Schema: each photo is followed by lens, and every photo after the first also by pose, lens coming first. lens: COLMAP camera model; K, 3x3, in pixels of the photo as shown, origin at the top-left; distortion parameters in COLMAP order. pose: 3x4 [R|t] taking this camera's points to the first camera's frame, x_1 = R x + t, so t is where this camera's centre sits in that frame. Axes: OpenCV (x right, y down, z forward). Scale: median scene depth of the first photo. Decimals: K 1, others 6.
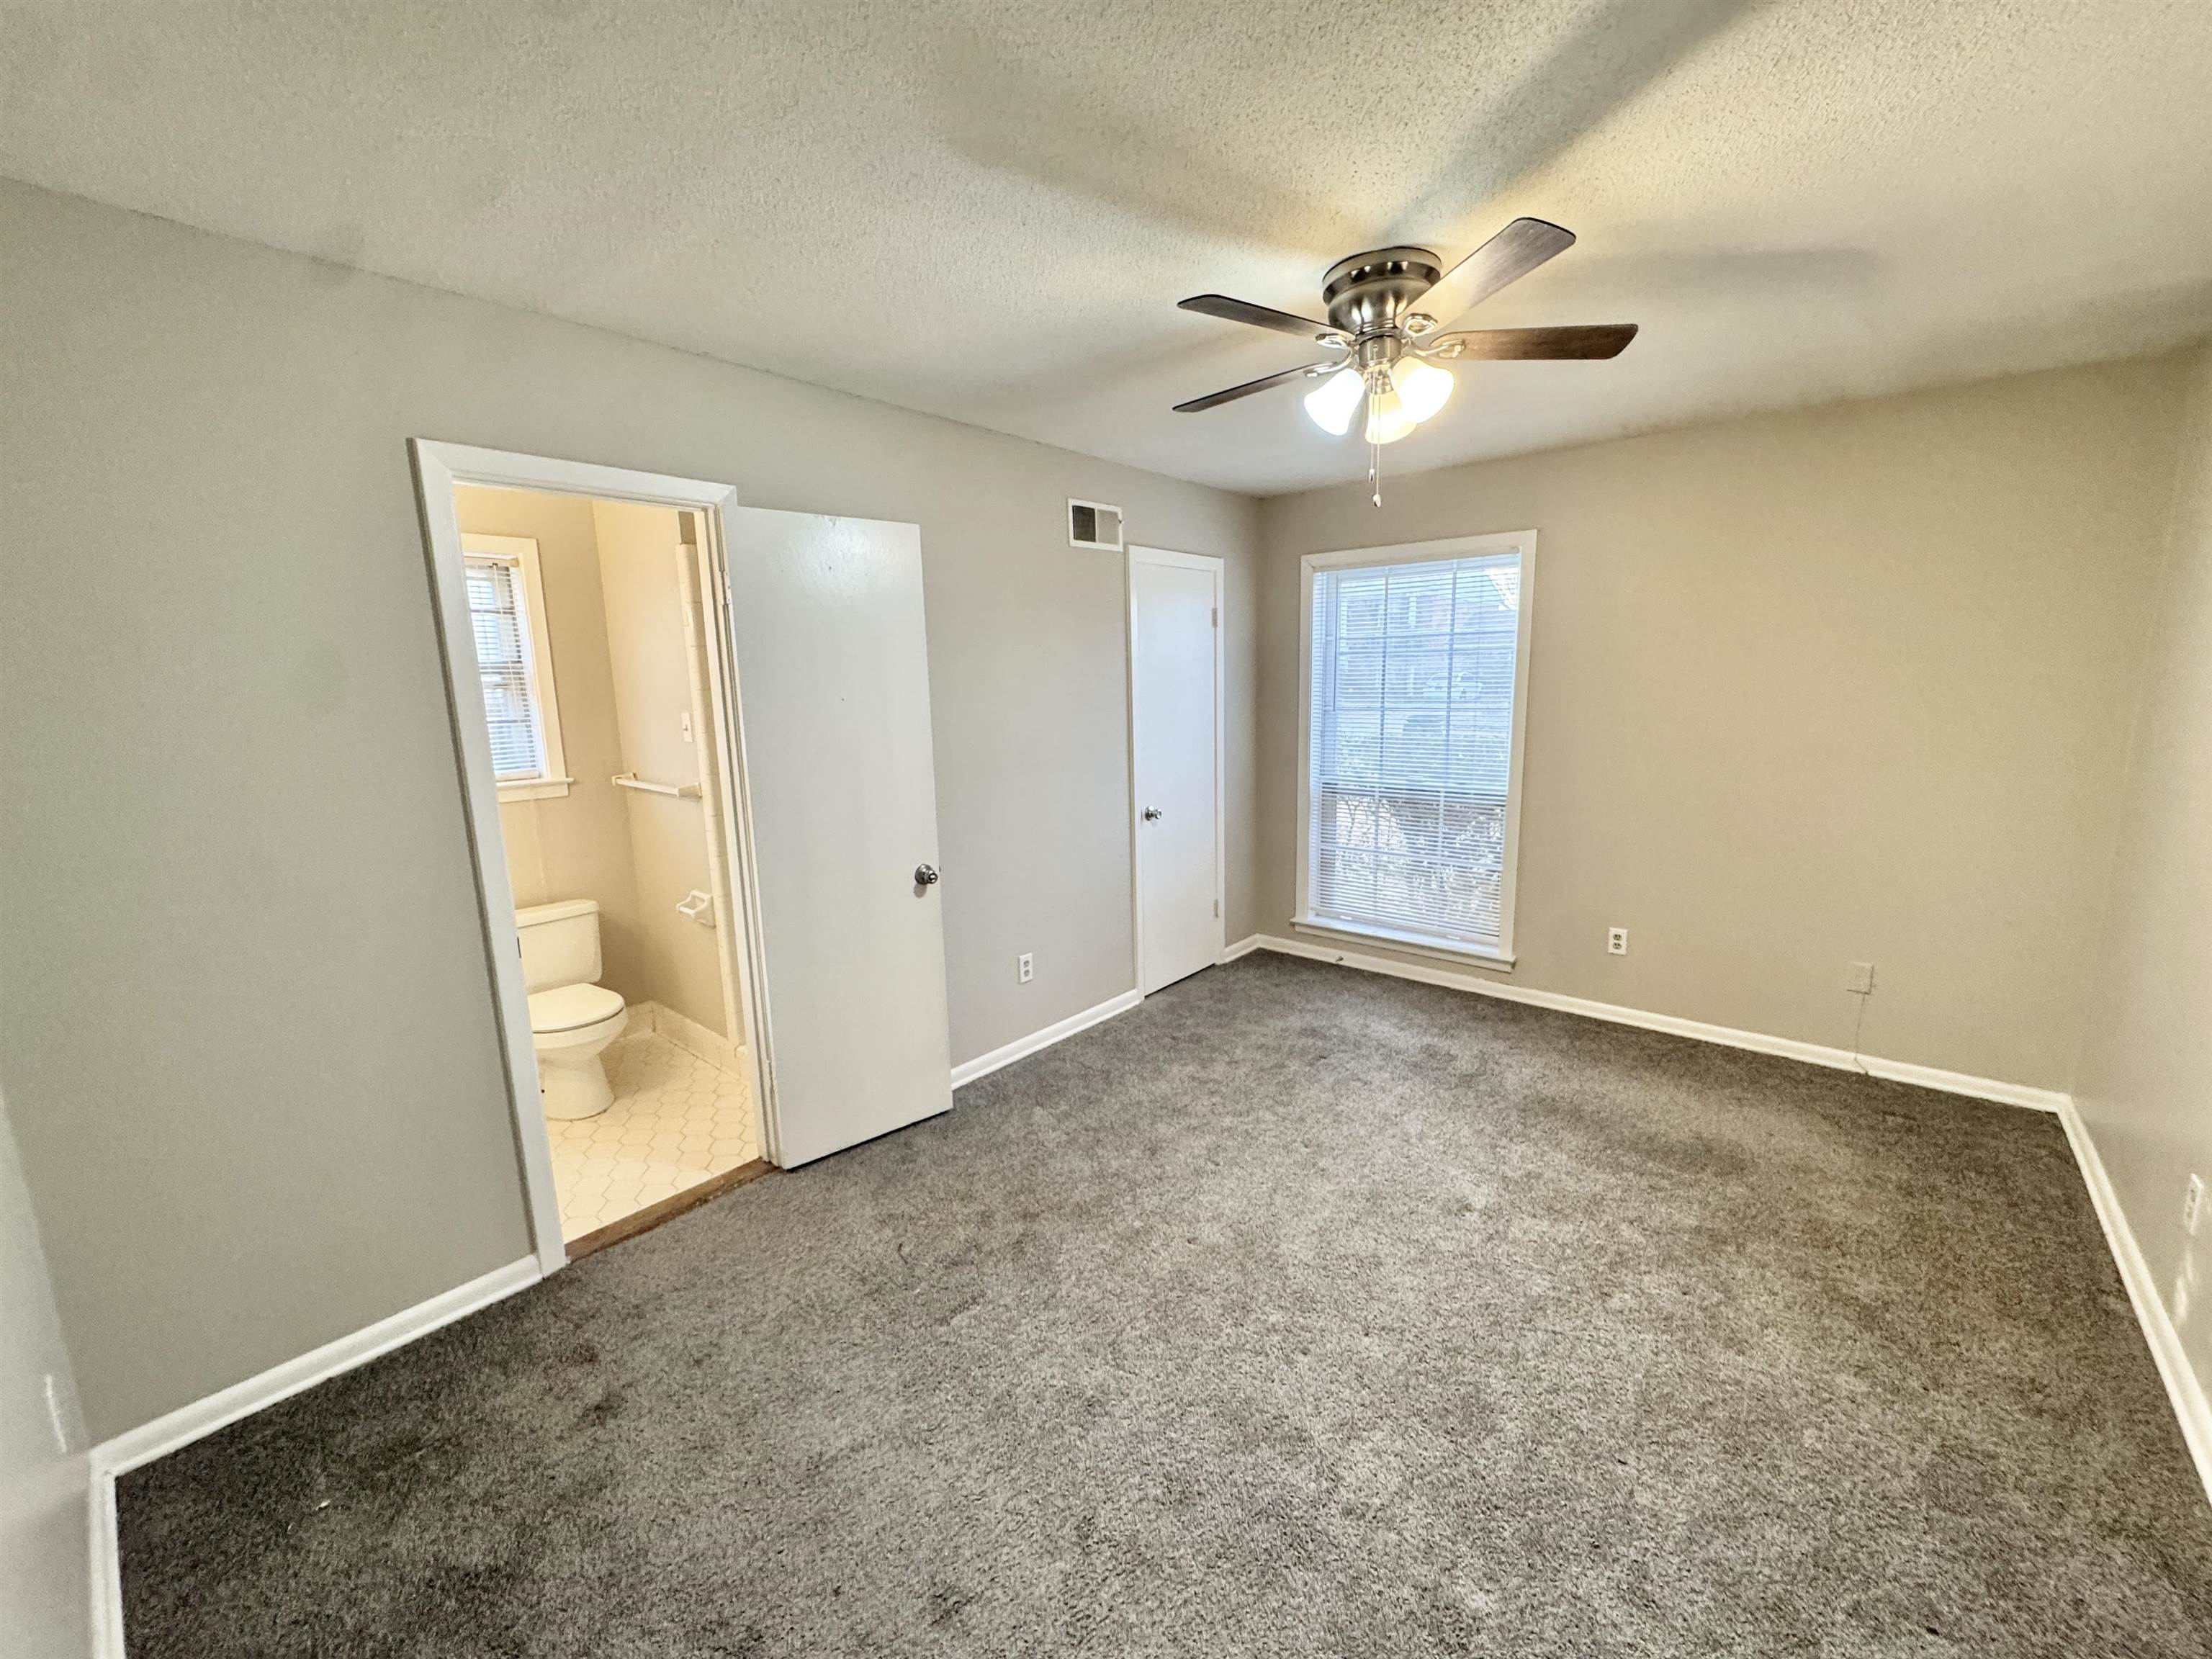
lens RADIAL K [[882.3, 0, 1106.0], [0, 882.3, 829.5], [0, 0, 1]] dist [-0.002268, -0.000017]
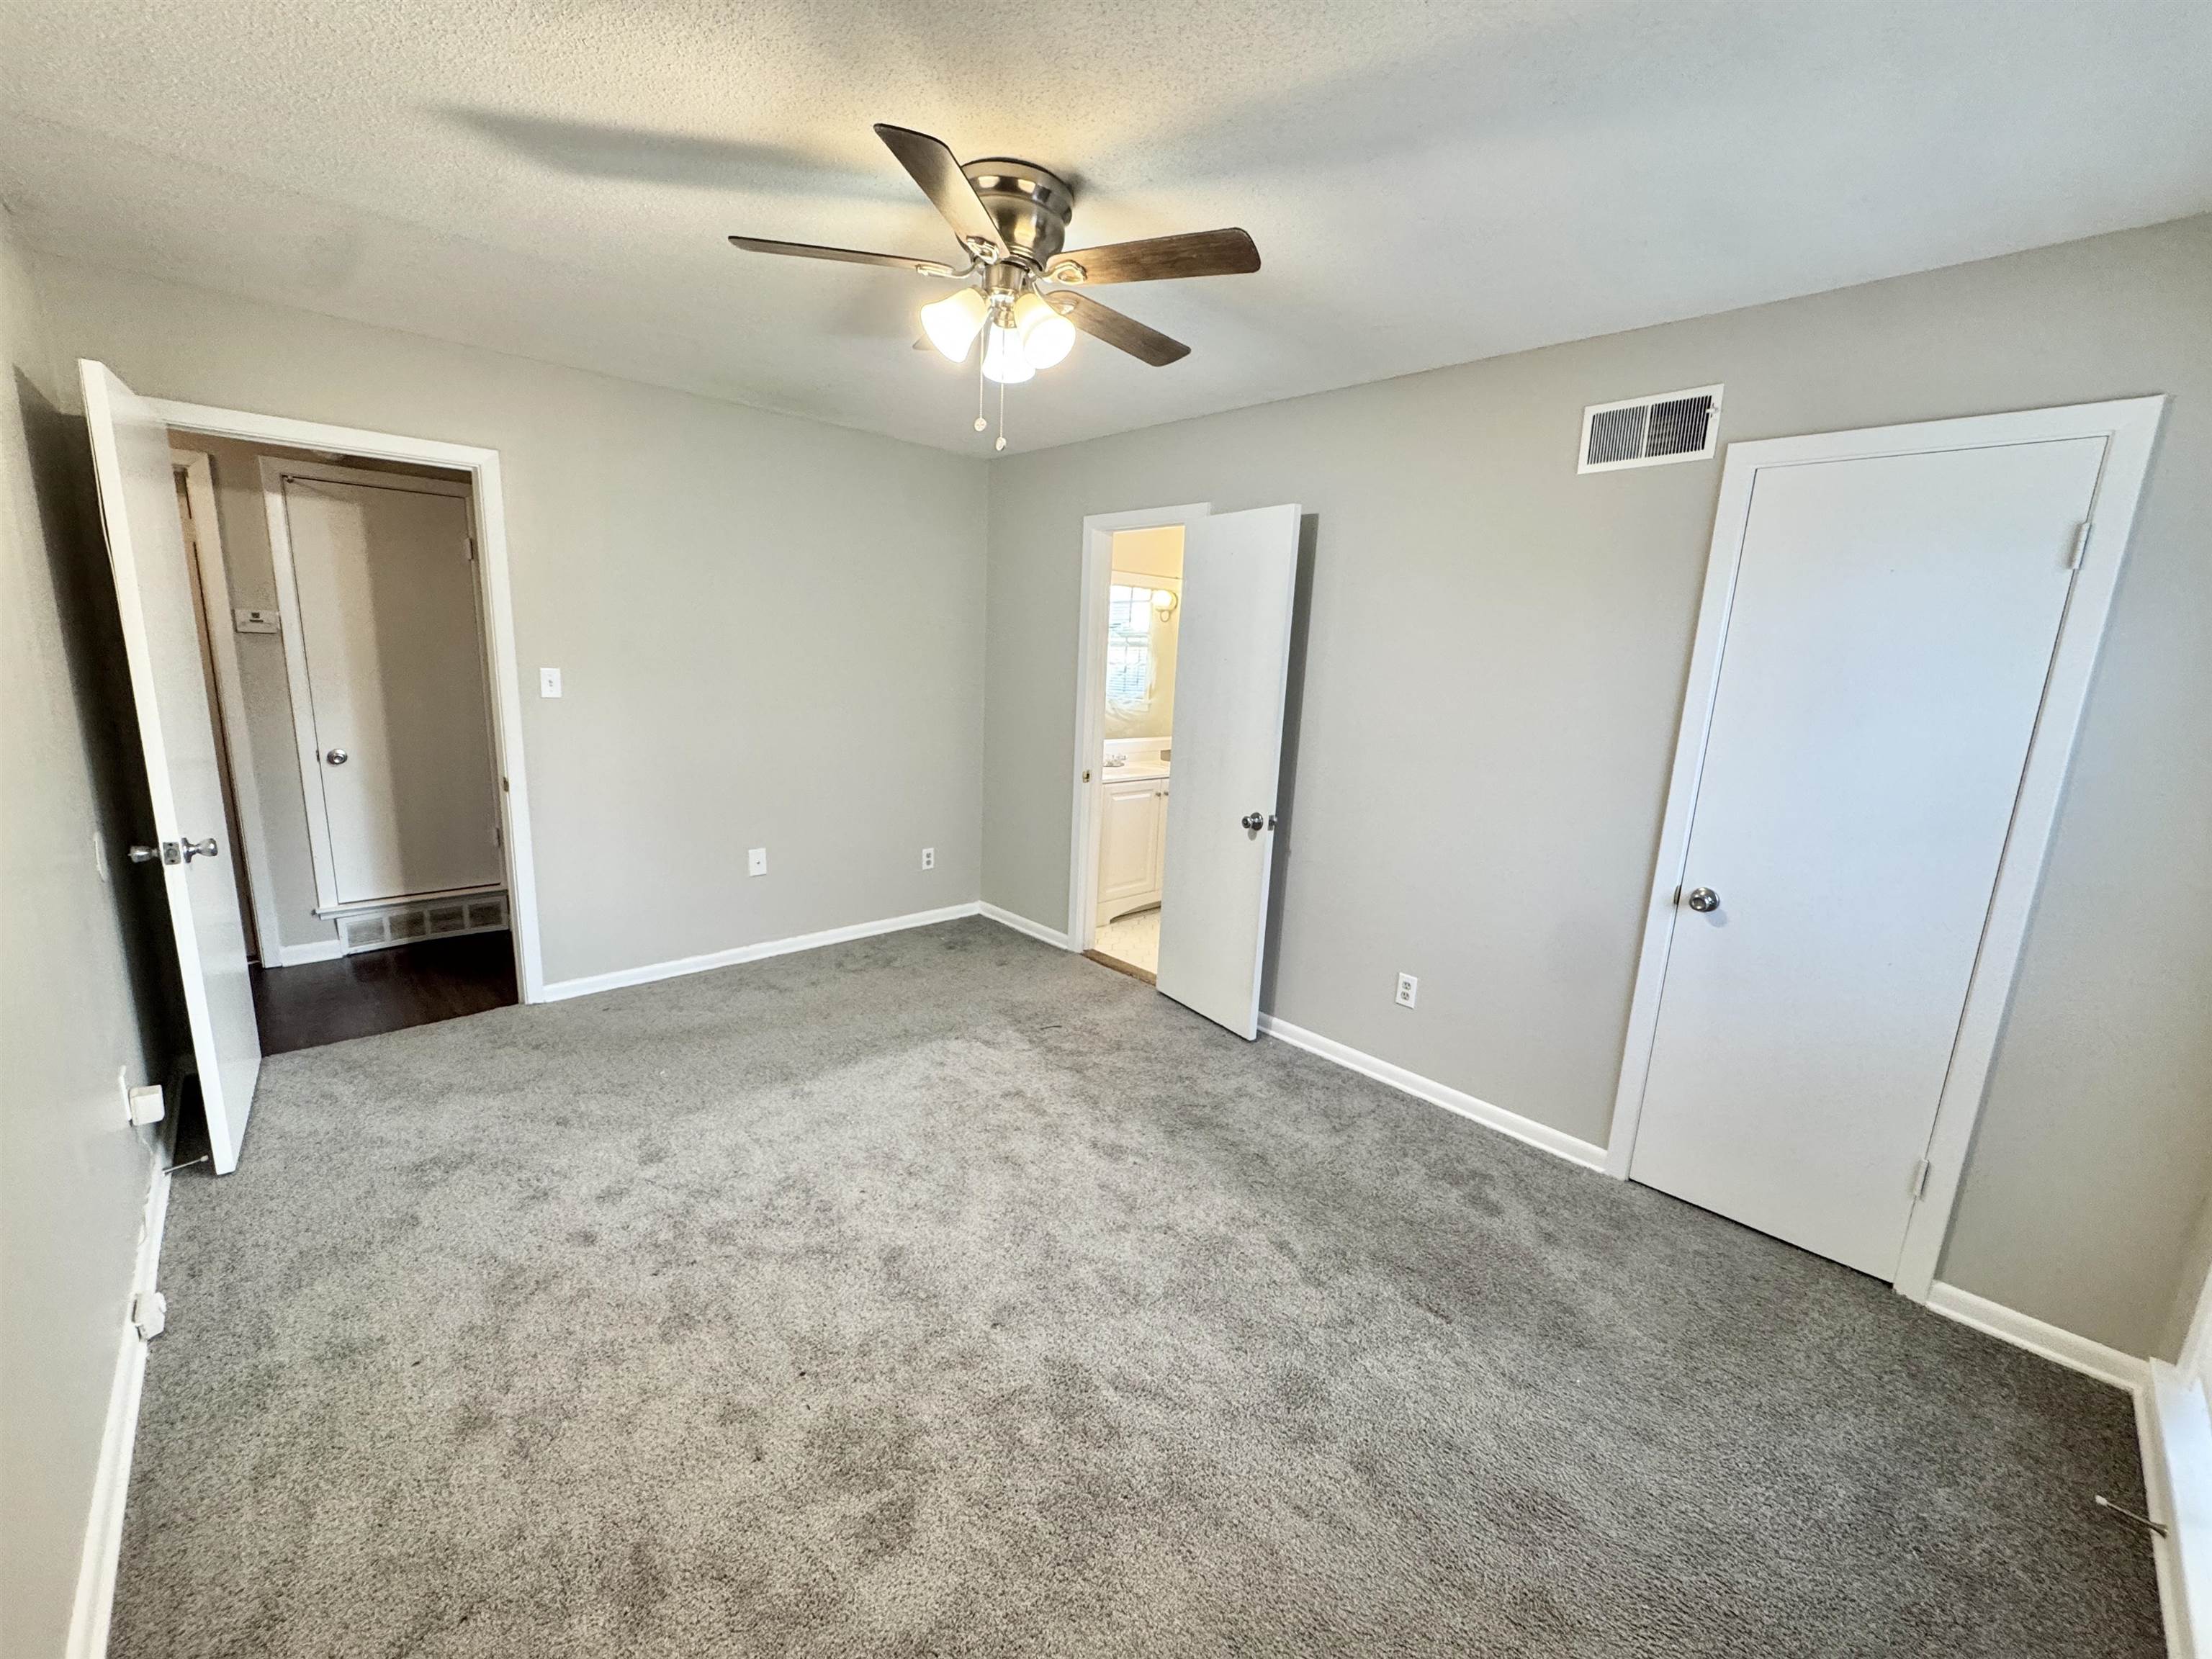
lens RADIAL K [[882.6, 0, 1117.2], [0, 882.6, 805.8], [0, 0, 1]] dist [-0.002375, -0.000550]
pose [[-0.094418, 0.188389, -0.977545, 0.744539], [-0.216925, 0.954444, 0.204889, -0.128719], [0.971612, 0.231399, -0.049251, 0.729006]]
